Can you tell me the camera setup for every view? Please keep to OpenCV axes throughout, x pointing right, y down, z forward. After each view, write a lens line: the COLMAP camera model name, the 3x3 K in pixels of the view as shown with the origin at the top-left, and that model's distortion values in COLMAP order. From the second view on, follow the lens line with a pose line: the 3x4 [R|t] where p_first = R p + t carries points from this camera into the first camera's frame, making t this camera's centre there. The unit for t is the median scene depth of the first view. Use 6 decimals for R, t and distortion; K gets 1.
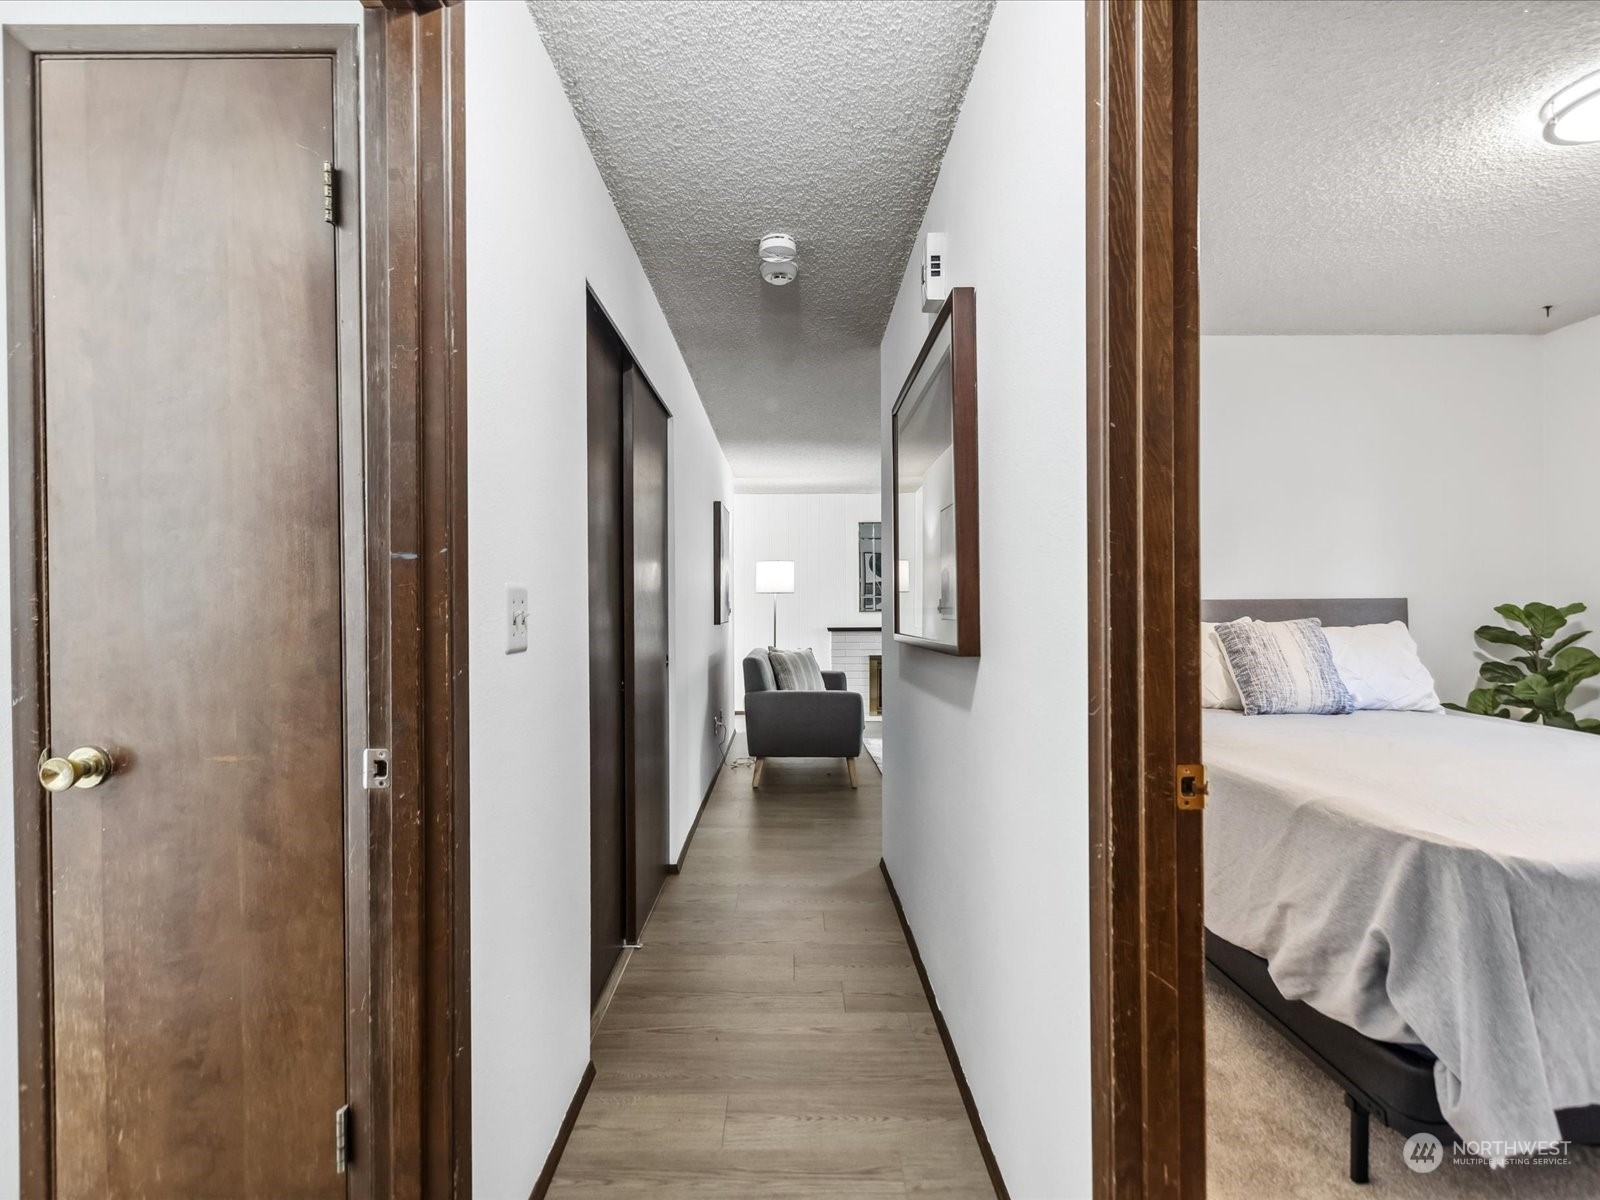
lens RADIAL K [[816.0, 0, 777.2], [0, 816.0, 599.0], [0, 0, 1]] dist [0.000490, -0.000604]
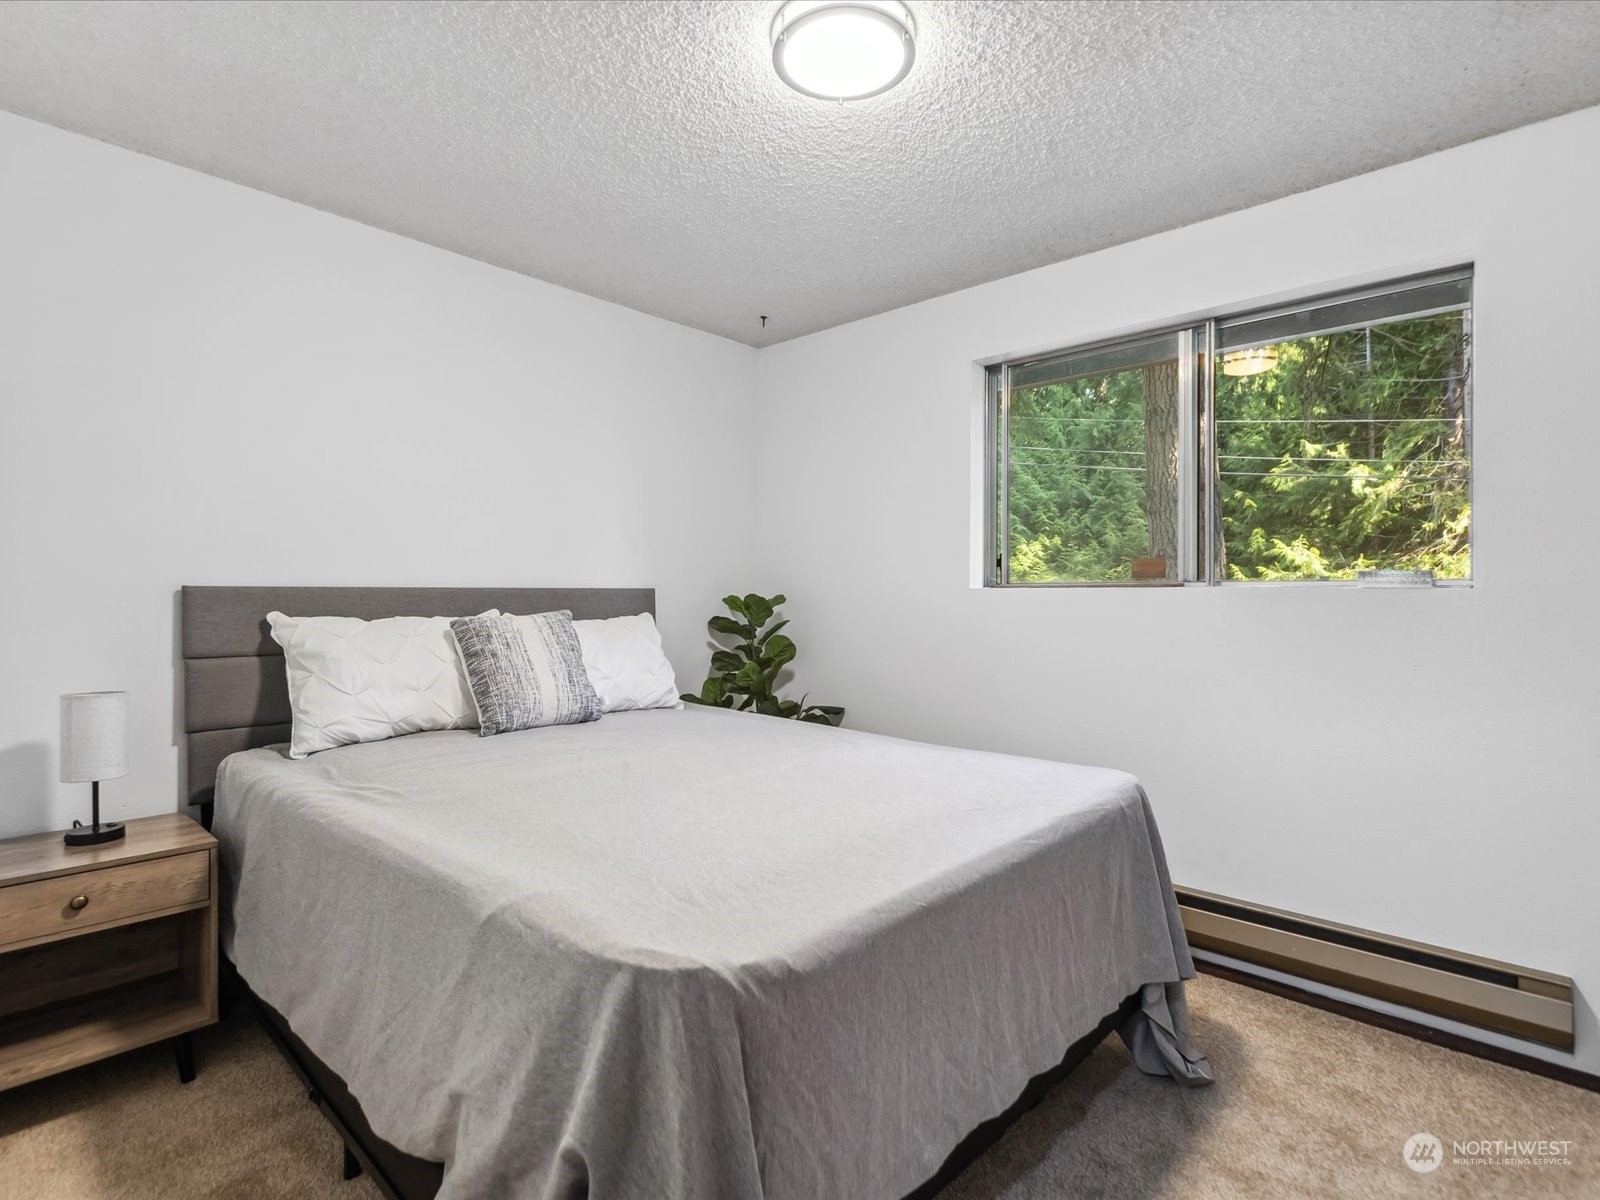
lens RADIAL K [[816.0, 0, 808.4], [0, 816.0, 597.7], [0, 0, 1]] dist [0.000490, -0.000604]
pose [[0.676753, 0.003544, 0.736202, 0.306294], [-0.010493, 0.999933, 0.004831, 0.004568], [-0.736136, -0.010995, 0.676745, 0.353505]]
